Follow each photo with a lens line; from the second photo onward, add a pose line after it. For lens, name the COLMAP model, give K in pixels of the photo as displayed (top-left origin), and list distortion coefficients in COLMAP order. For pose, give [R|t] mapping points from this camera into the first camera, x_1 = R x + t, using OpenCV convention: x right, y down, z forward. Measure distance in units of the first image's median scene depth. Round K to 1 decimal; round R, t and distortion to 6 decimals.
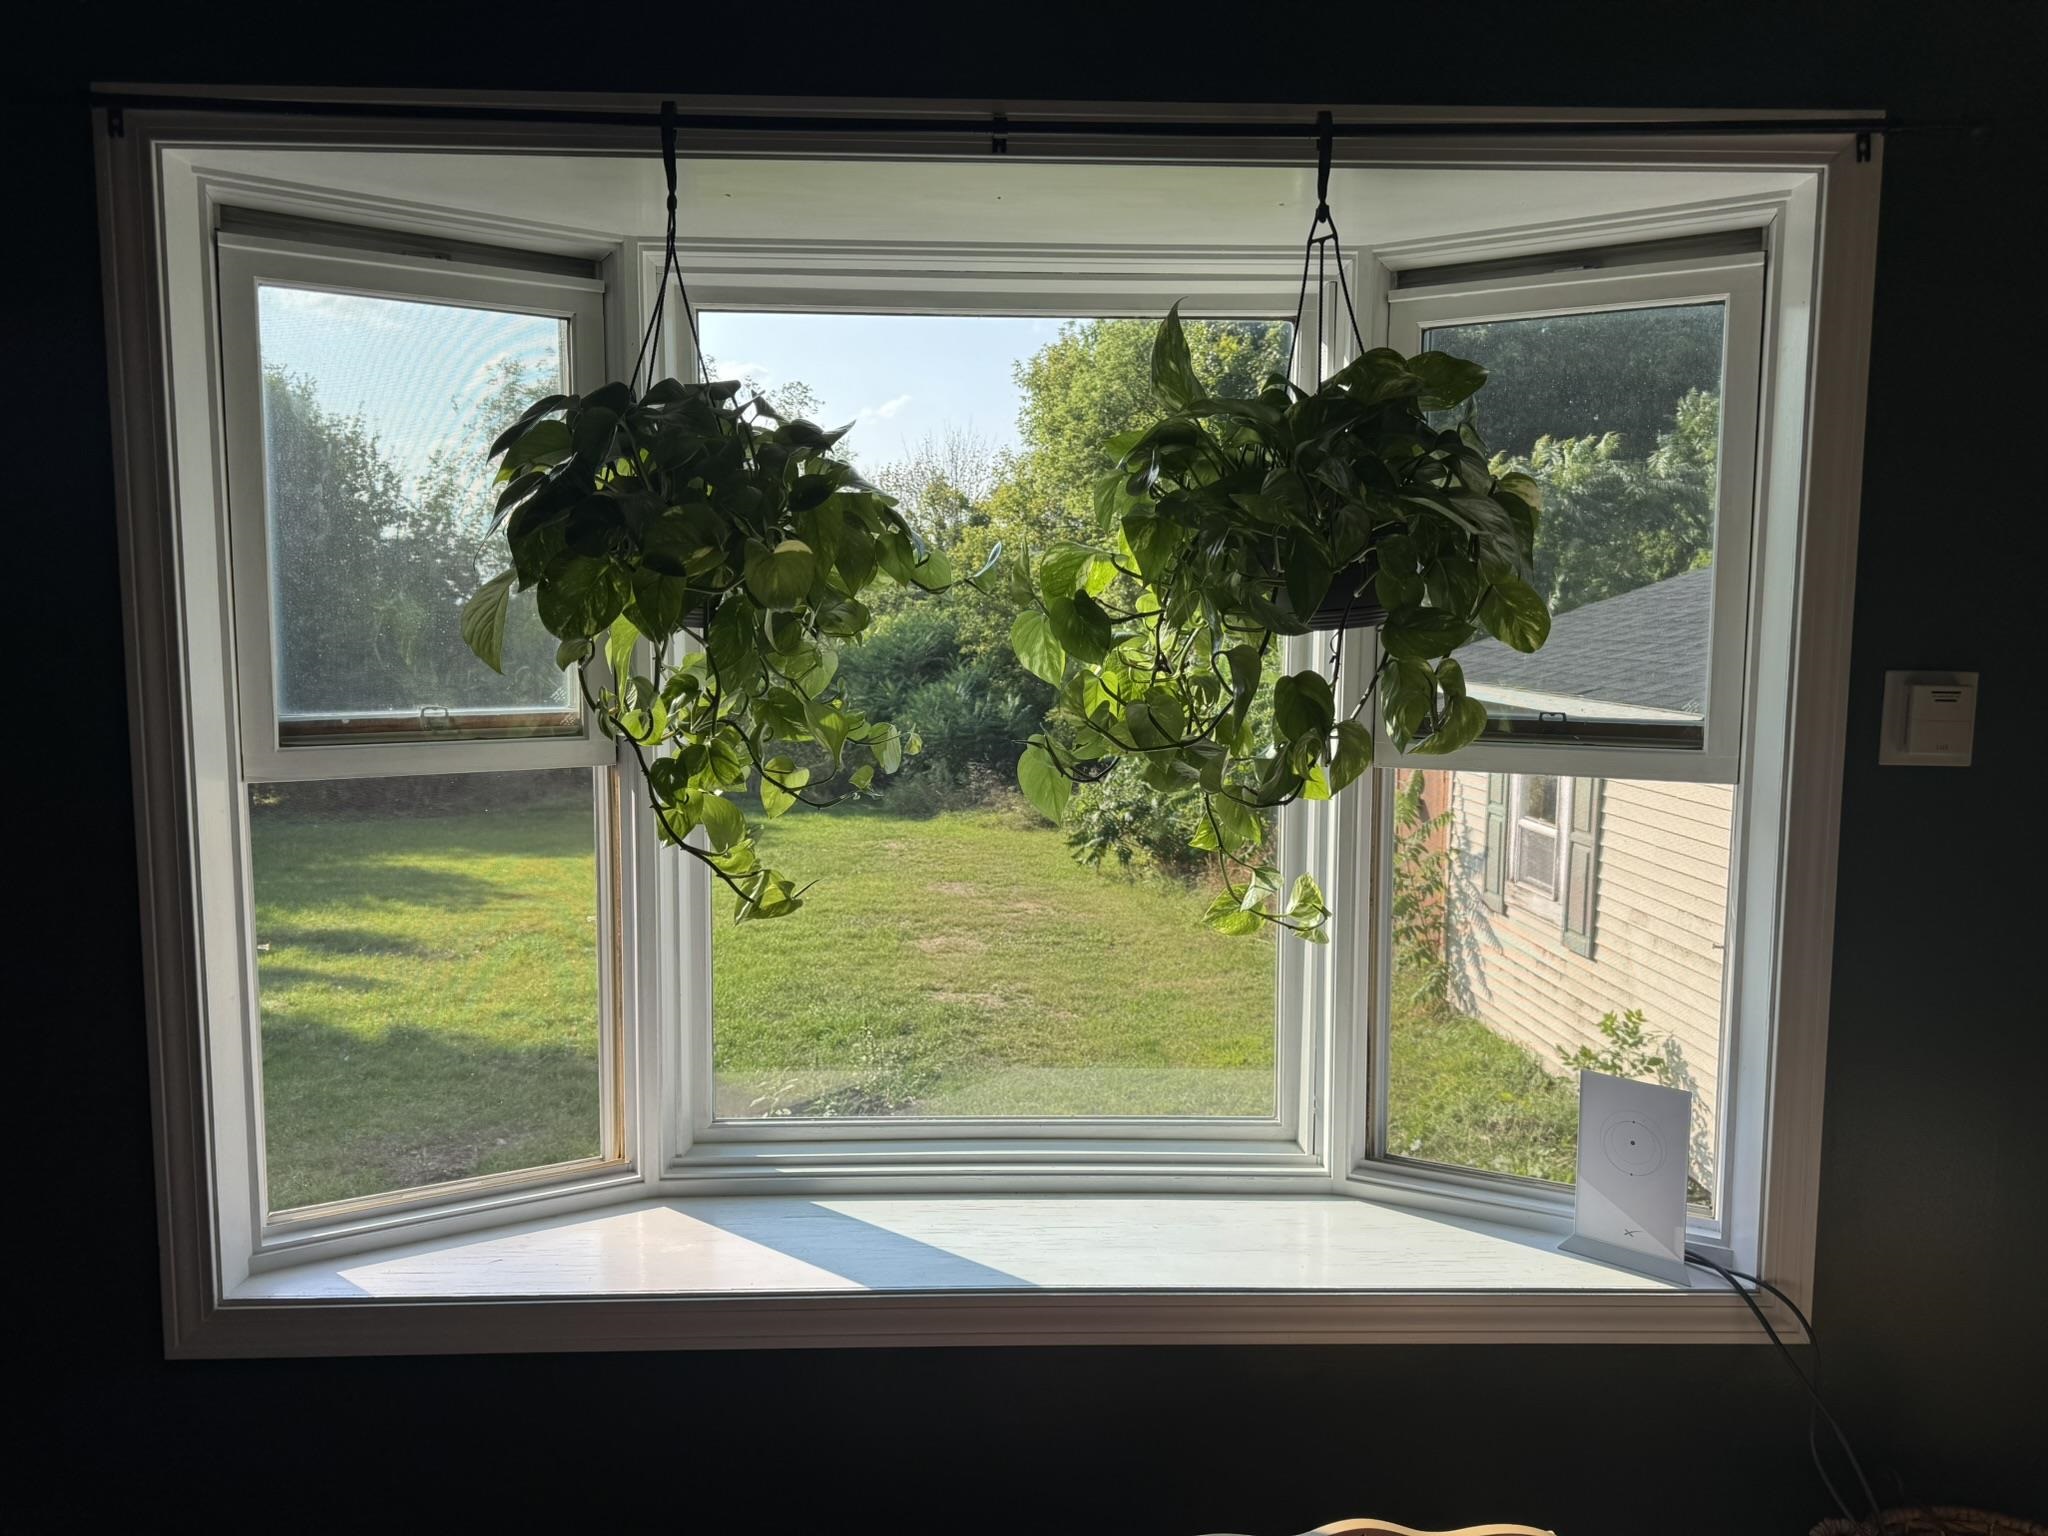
lens RADIAL K [[1446.1, 0, 1020.4], [0, 1446.1, 771.6], [0, 0, 1]] dist [0.055393, -0.001811]
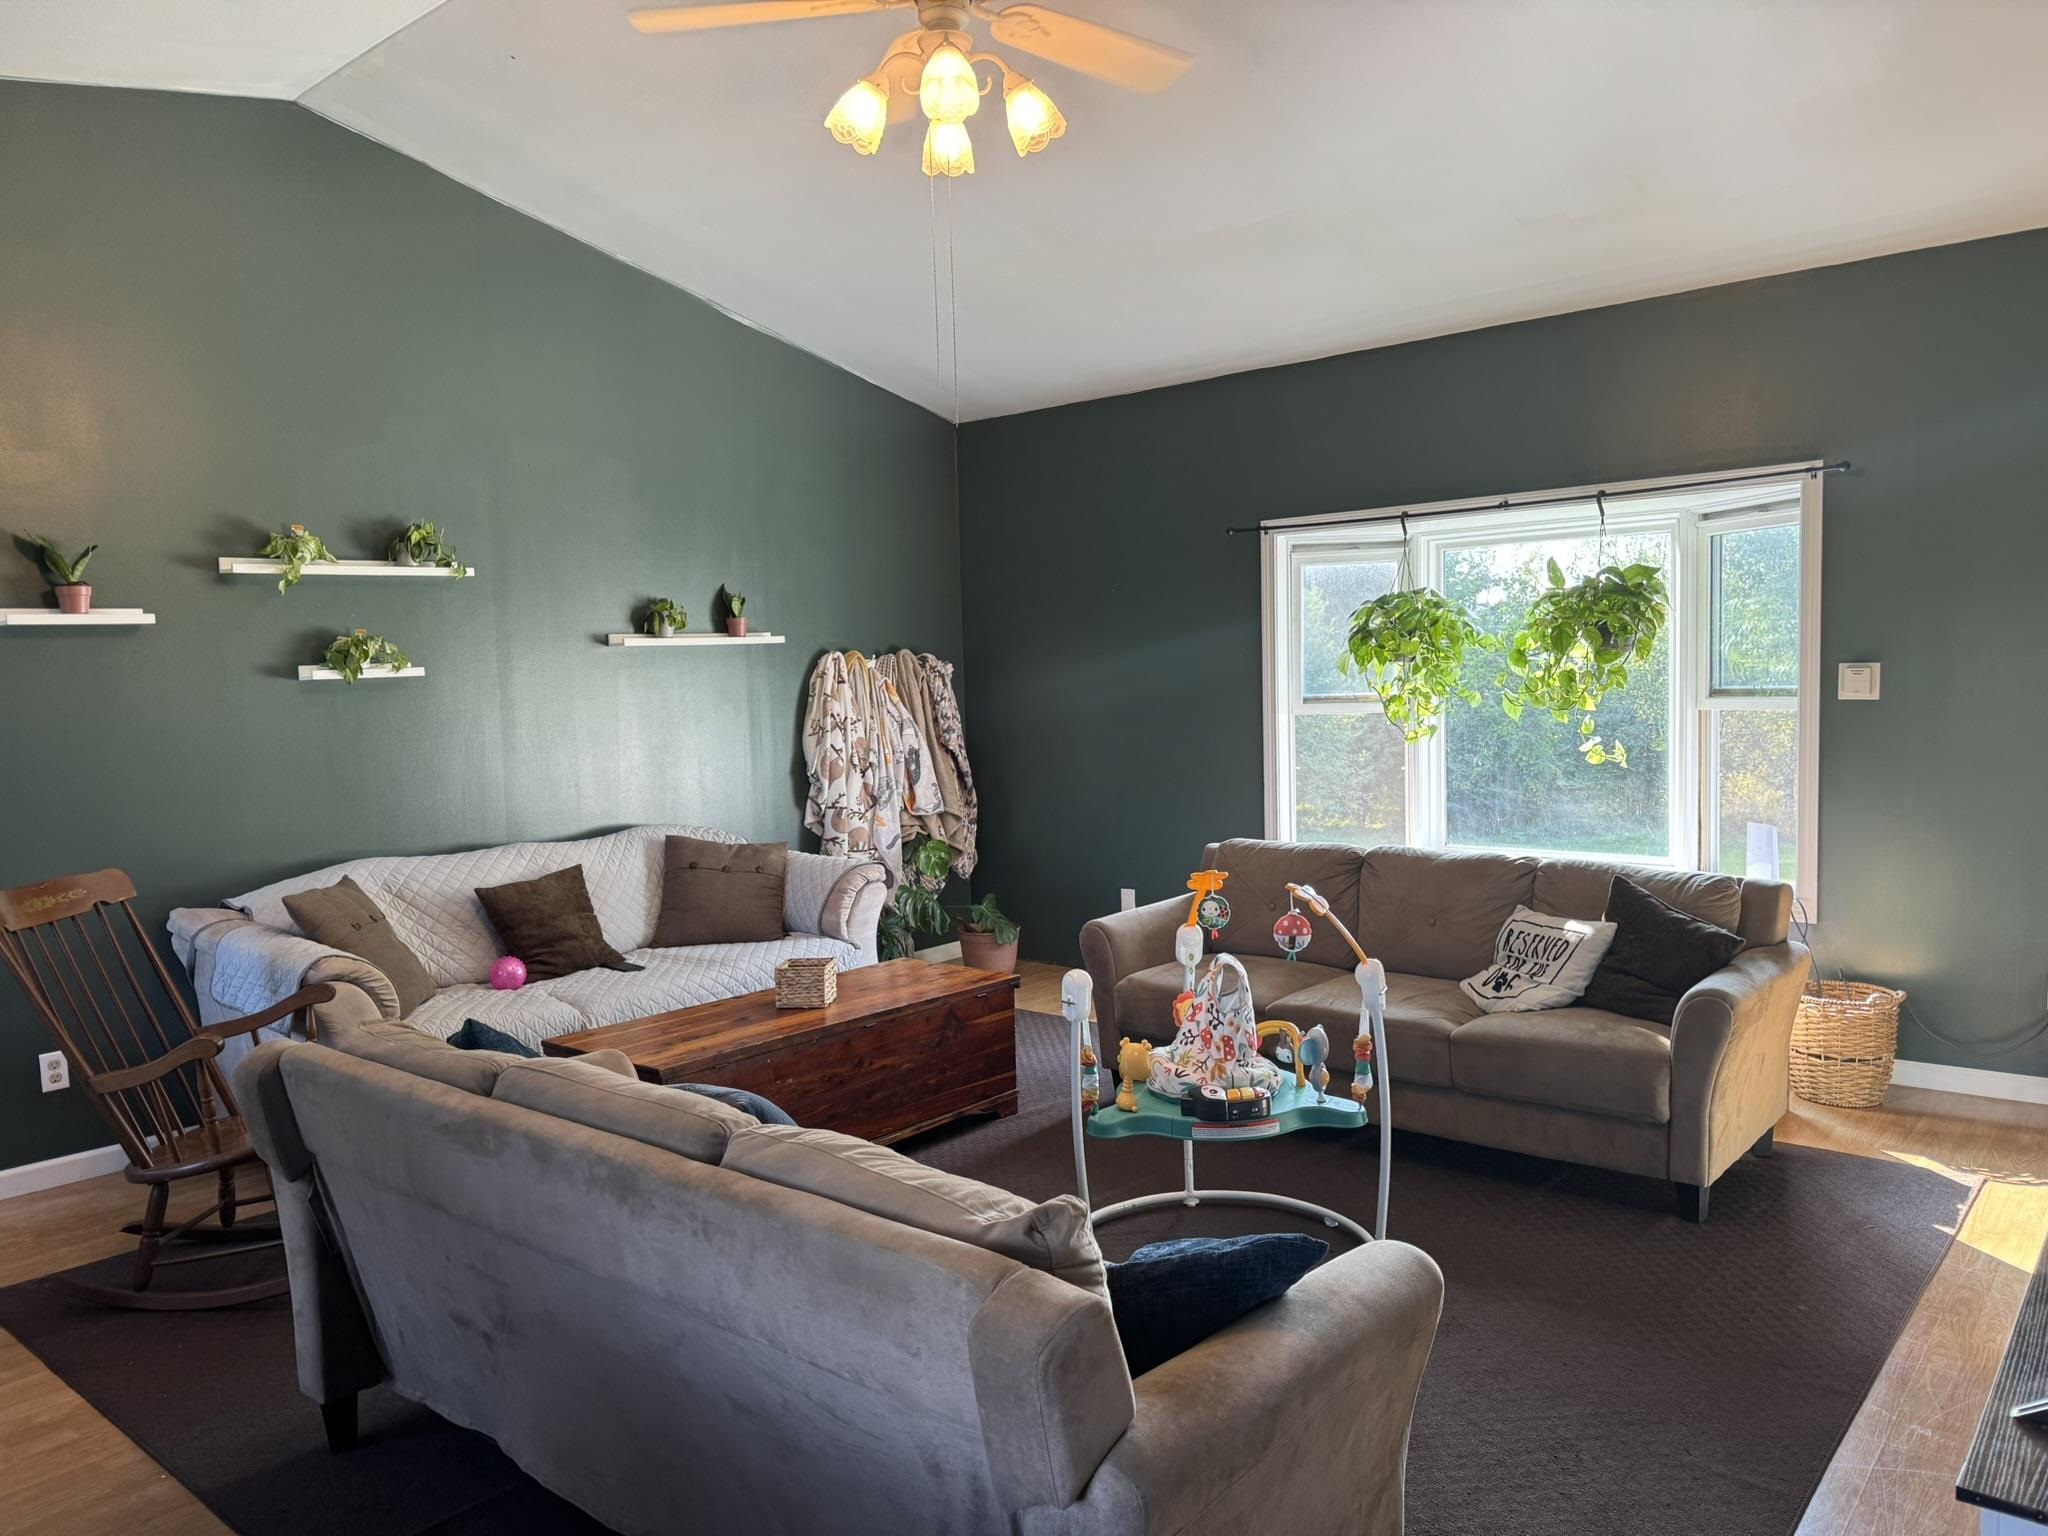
lens RADIAL K [[1446.1, 0, 1020.8], [0, 1446.1, 766.5], [0, 0, 1]] dist [0.055393, -0.001811]
pose [[0.749045, 0.013863, -0.662374, 1.233556], [-0.040083, 0.998898, -0.024421, 0.239087], [0.661306, 0.044843, 0.748775, -1.931148]]
